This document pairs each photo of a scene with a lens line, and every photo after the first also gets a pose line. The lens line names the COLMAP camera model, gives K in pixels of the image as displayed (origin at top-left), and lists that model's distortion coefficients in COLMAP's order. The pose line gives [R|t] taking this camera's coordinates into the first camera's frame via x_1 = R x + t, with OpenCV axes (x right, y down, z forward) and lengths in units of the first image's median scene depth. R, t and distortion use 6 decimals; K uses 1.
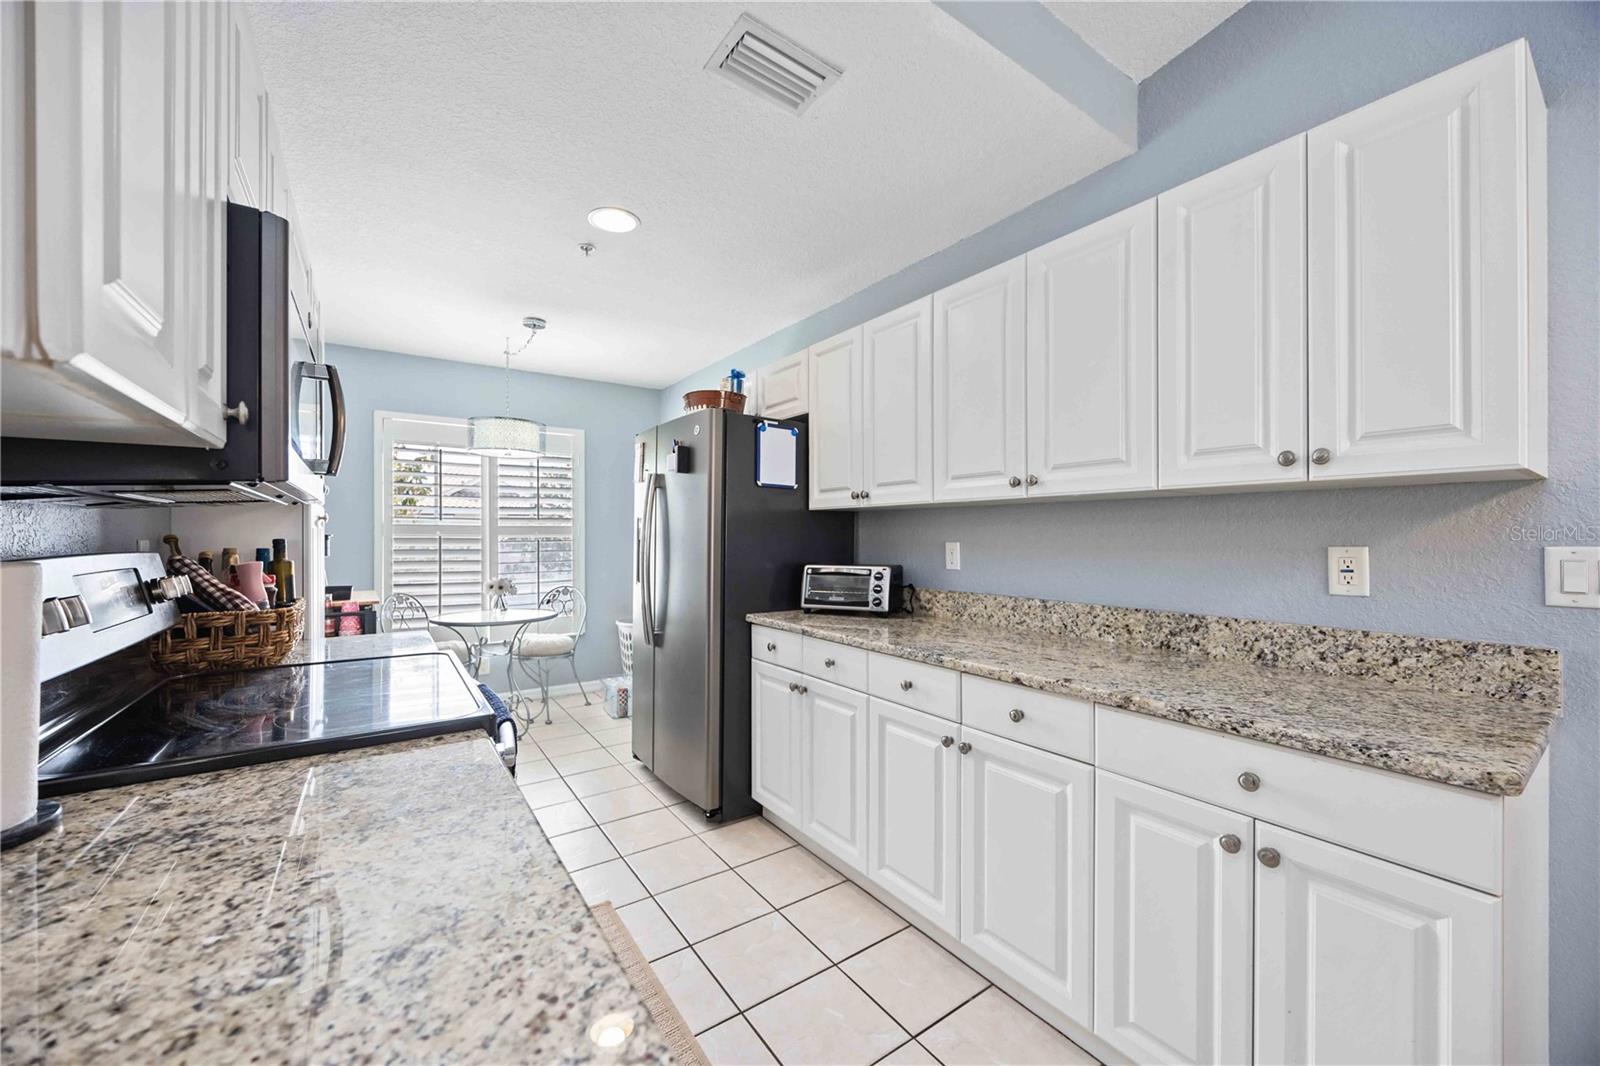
lens RADIAL K [[606.6, 0, 794.8], [0, 606.6, 535.3], [0, 0, 1]] dist [-0.003638, 0.000933]
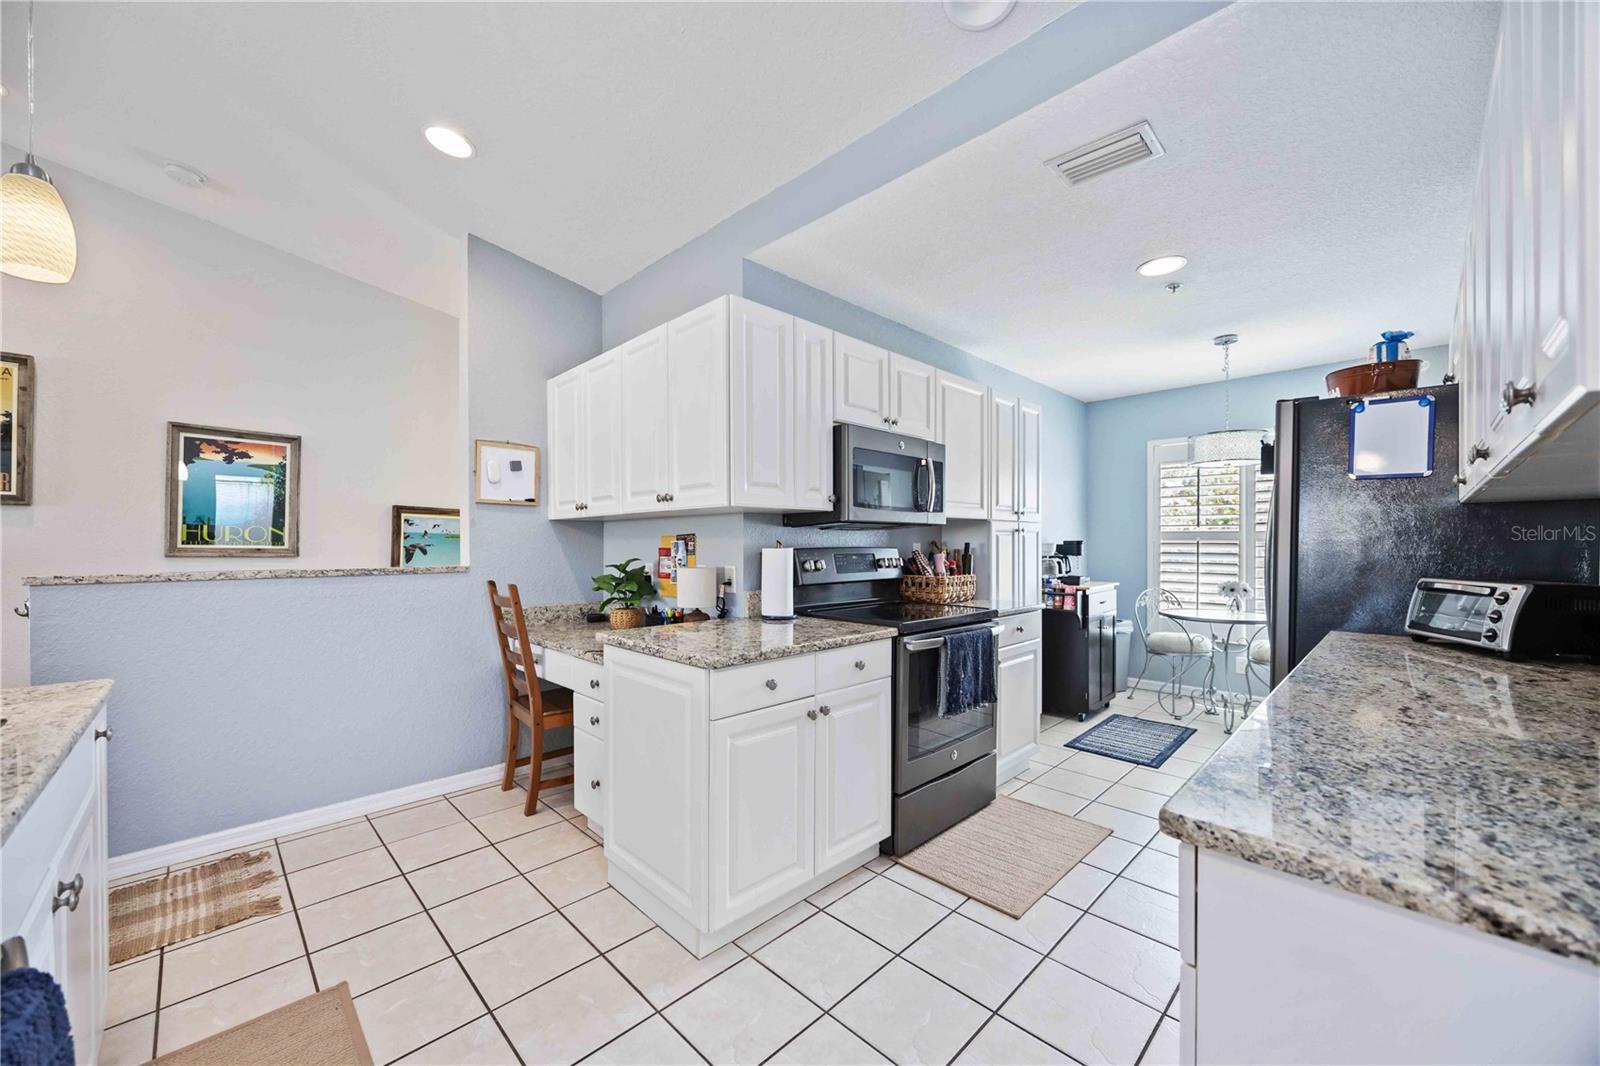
lens RADIAL K [[606.6, 0, 800.5], [0, 606.6, 546.0], [0, 0, 1]] dist [-0.003638, 0.000933]
pose [[0.175401, 0.004388, -0.984487, 0.664744], [0.002045, 0.999986, 0.004821, 0.004685], [0.984495, -0.002859, 0.175390, 0.114304]]
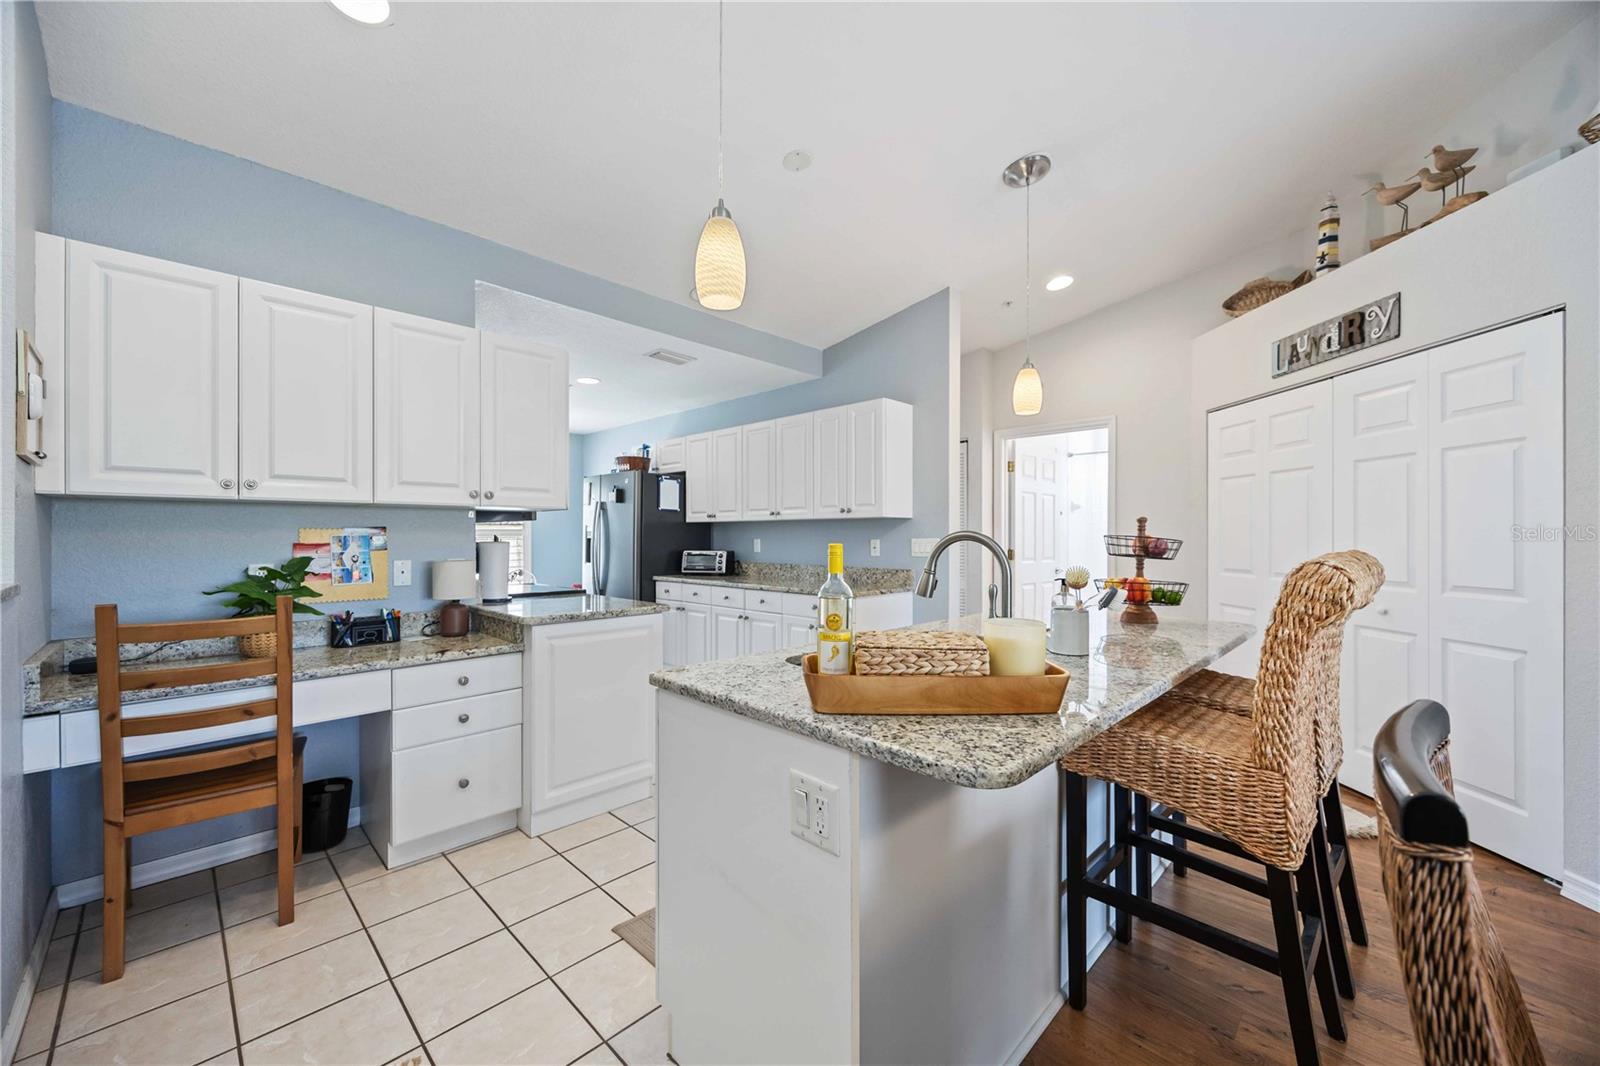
lens RADIAL K [[606.6, 0, 800.5], [0, 606.6, 537.0], [0, 0, 1]] dist [-0.003638, 0.000933]
pose [[0.980167, 0.000100, 0.198172, -0.002077], [-0.000288, 1.000000, 0.000919, 0.003027], [-0.198172, -0.000958, 0.980167, -1.043882]]
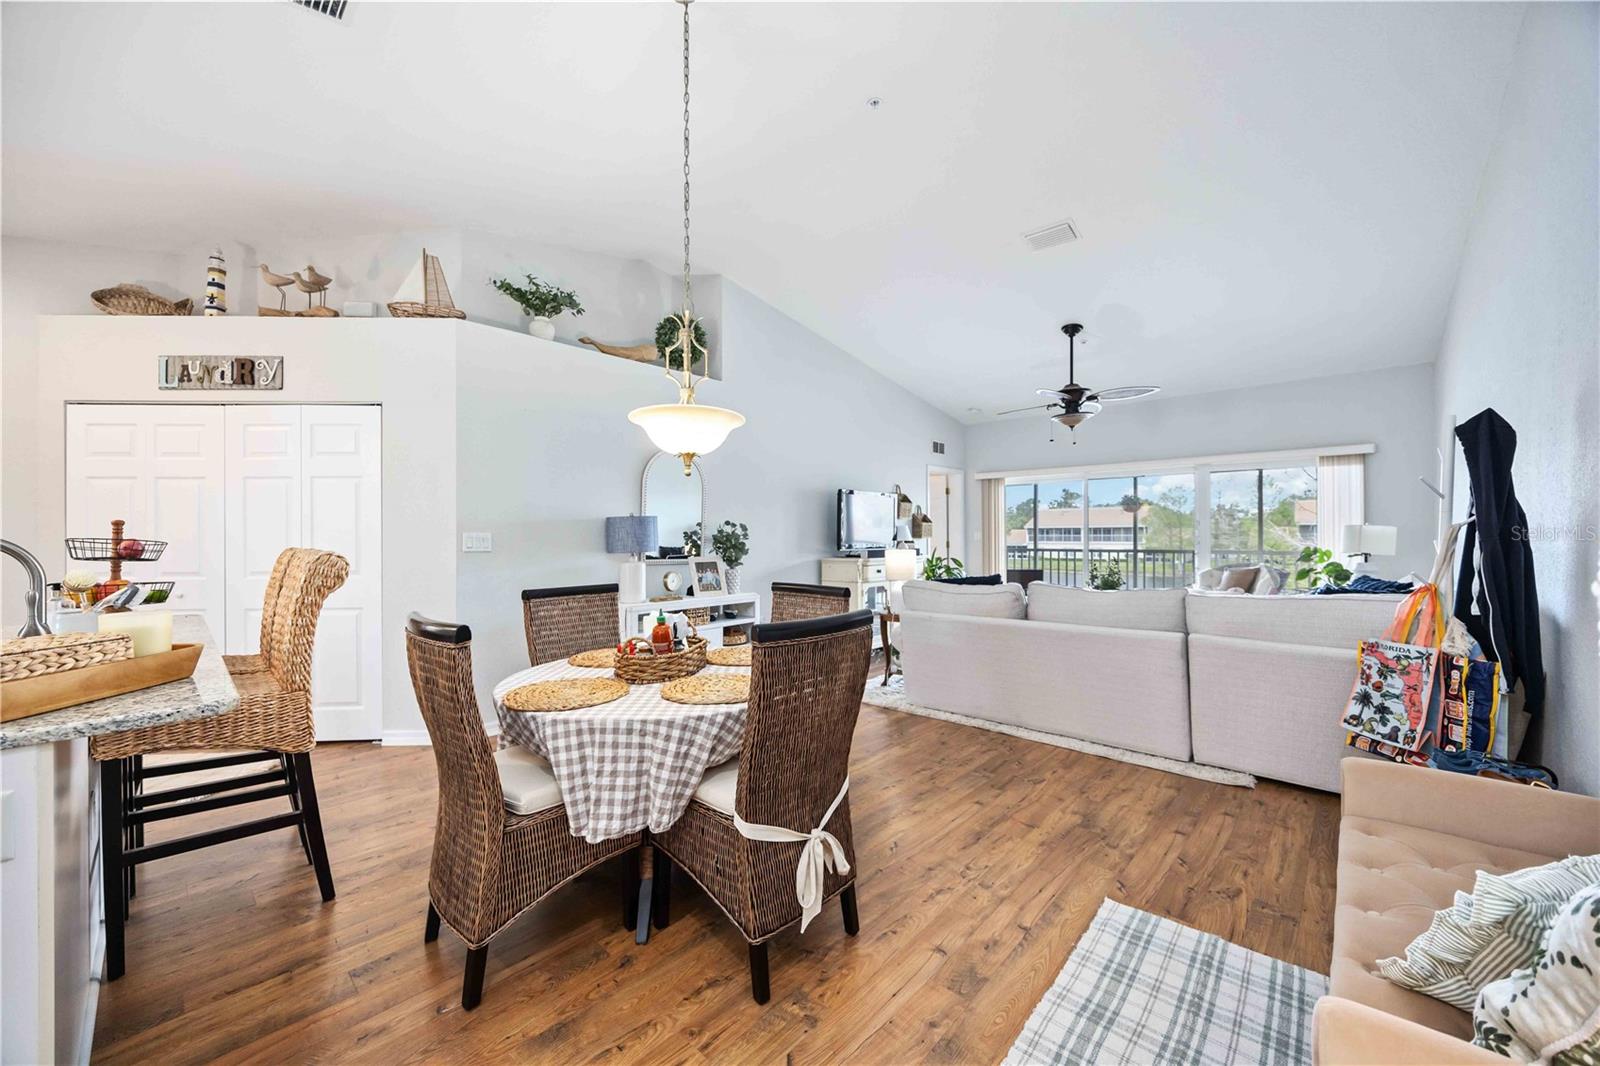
lens RADIAL K [[606.6, 0, 801.5], [0, 606.6, 529.3], [0, 0, 1]] dist [-0.003638, 0.000933]
pose [[-0.224730, 0.008518, 0.974384, -0.431249], [0.006351, 0.999953, -0.007277, 0.000367], [-0.974400, 0.004553, -0.224773, -1.083012]]
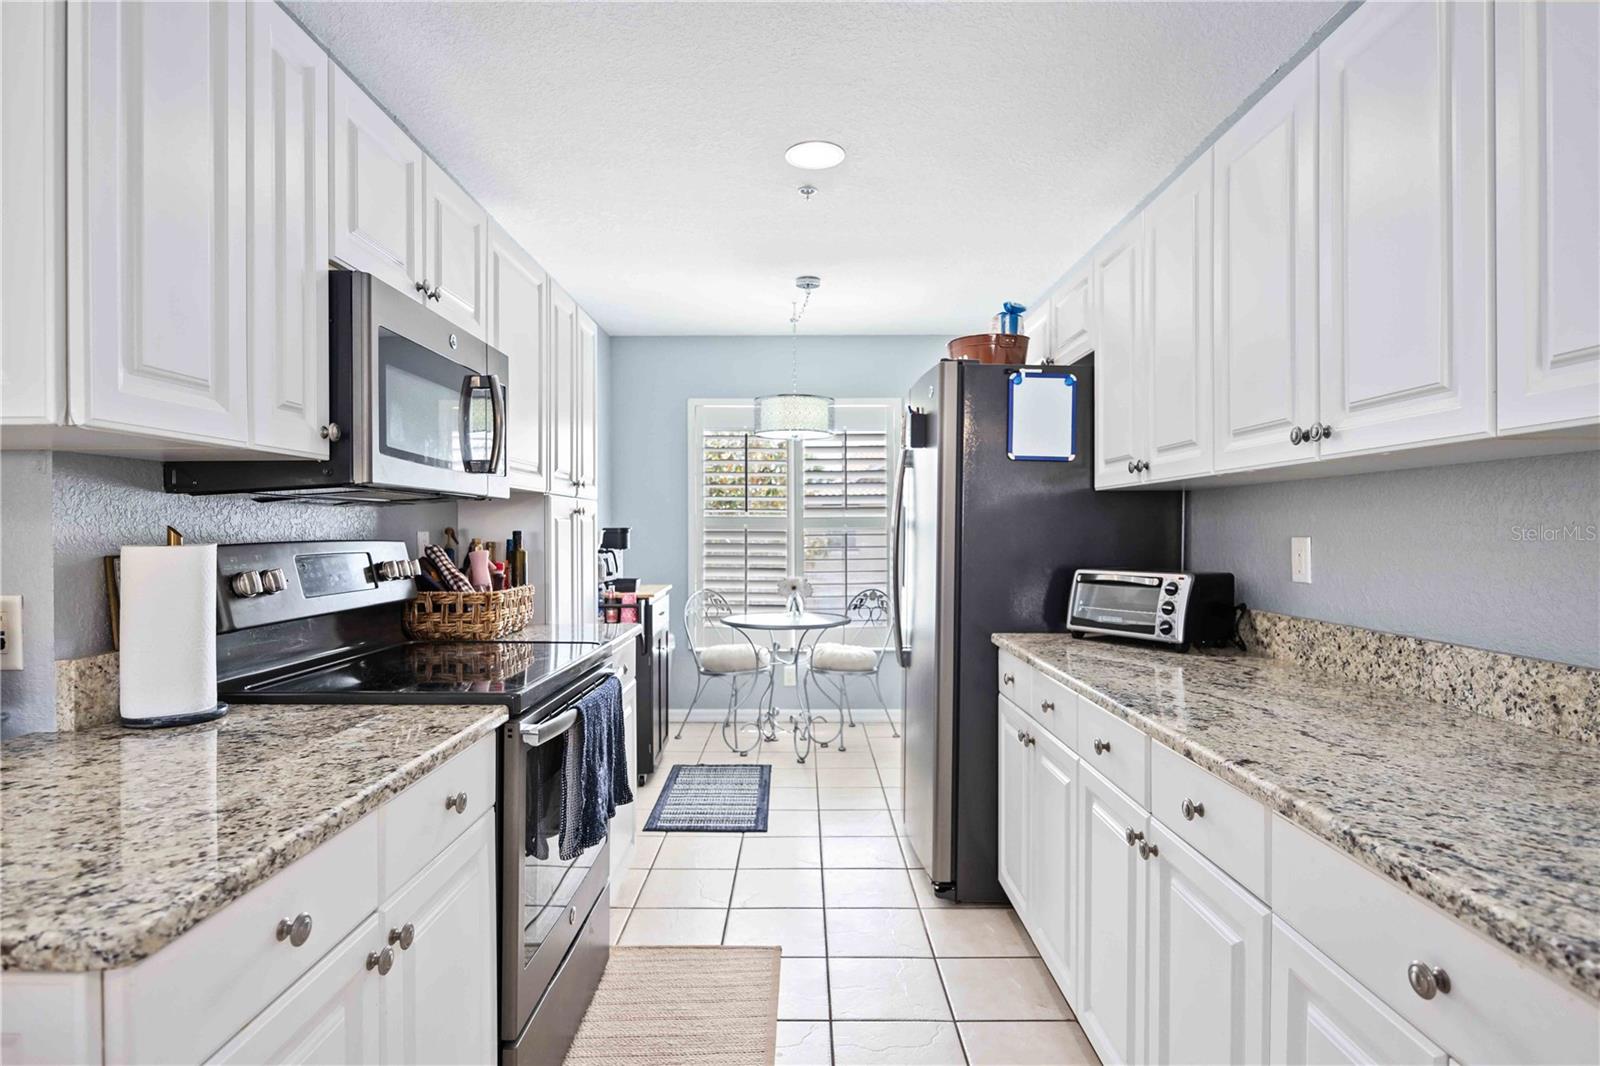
lens RADIAL K [[820.6, 0, 800.9], [0, 820.6, 536.8], [0, 0, 1]] dist [-0.004665, -0.001401]
pose [[0.822802, 0.004107, -0.568313, 0.312920], [0.000948, 0.999963, 0.008598, 0.003326], [0.568327, -0.007613, 0.822767, 0.041989]]
